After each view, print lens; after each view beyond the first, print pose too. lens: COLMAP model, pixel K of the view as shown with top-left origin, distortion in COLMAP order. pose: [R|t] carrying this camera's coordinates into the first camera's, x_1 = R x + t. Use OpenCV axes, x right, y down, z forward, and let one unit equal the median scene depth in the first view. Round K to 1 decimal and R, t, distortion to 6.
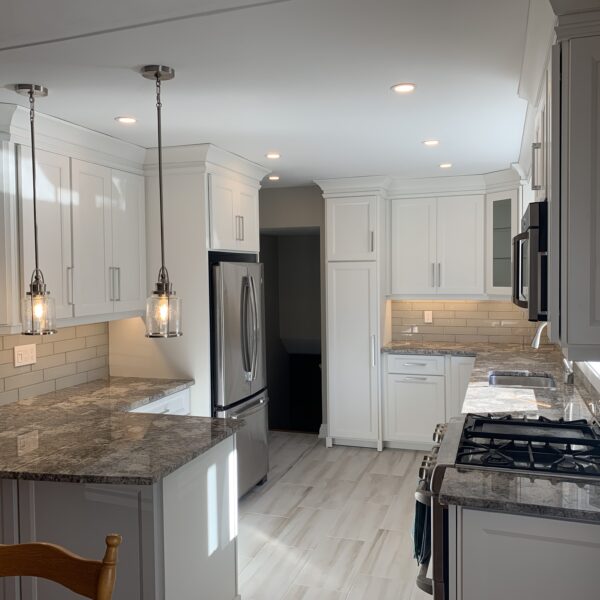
lens RADIAL K [[605.8, 0, 294.9], [0, 605.8, 298.5], [0, 0, 1]] dist [0.102755, -0.164111]
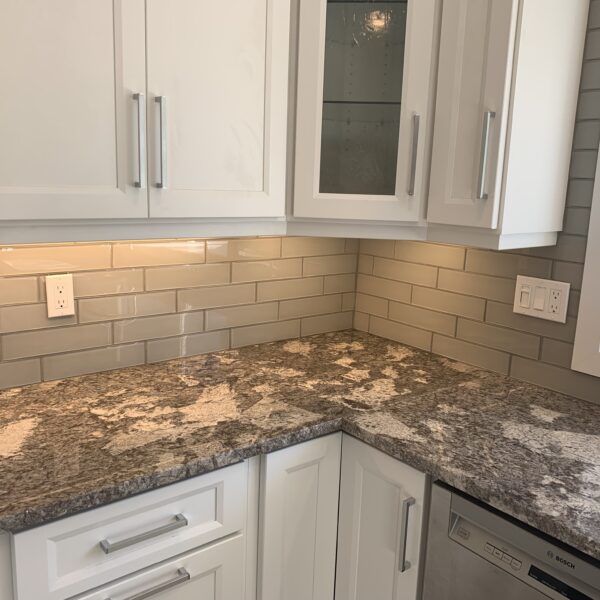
lens RADIAL K [[605.8, 0, 294.9], [0, 605.8, 298.5], [0, 0, 1]] dist [0.102755, -0.164111]
pose [[0.539566, -0.130463, 0.831774, 0.047462], [-0.006042, 0.987296, 0.158775, -0.015429], [-0.841922, -0.090695, 0.531923, 0.834161]]
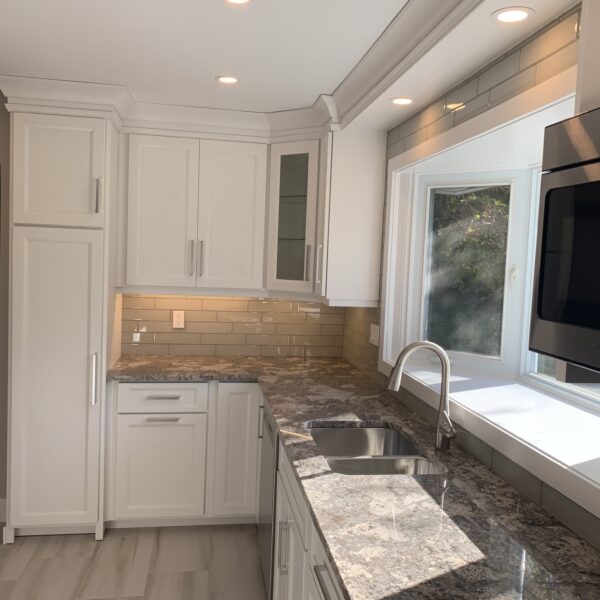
lens RADIAL K [[605.8, 0, 294.9], [0, 605.8, 298.5], [0, 0, 1]] dist [0.102755, -0.164111]
pose [[0.888537, 0.018921, 0.458414, 0.026388], [-0.031631, 0.999298, 0.020064, -0.011825], [-0.457713, -0.032327, 0.888512, 0.374237]]
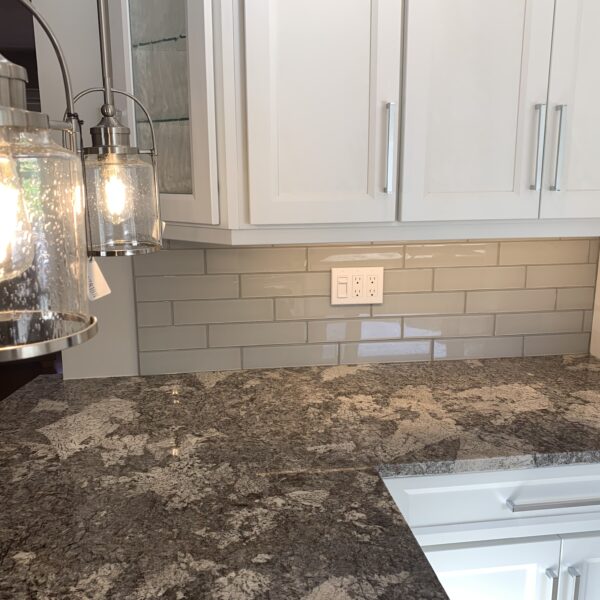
lens RADIAL K [[605.8, 0, 294.9], [0, 605.8, 298.5], [0, 0, 1]] dist [0.102755, -0.164111]
pose [[0.450724, 0.184809, -0.873323, 0.002026], [-0.037620, 0.981398, 0.188264, 0.003132], [0.891870, -0.052001, 0.449292, 0.473431]]
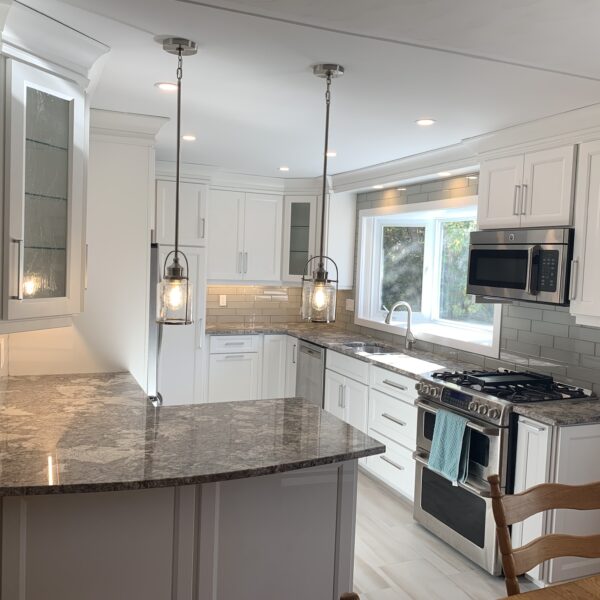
lens RADIAL K [[605.8, 0, 294.9], [0, 605.8, 298.5], [0, 0, 1]] dist [0.102755, -0.164111]
pose [[0.743051, -0.003119, 0.669227, -0.452703], [-0.017114, 0.999574, 0.023660, -0.001352], [-0.669016, -0.029034, 0.742681, 0.116982]]
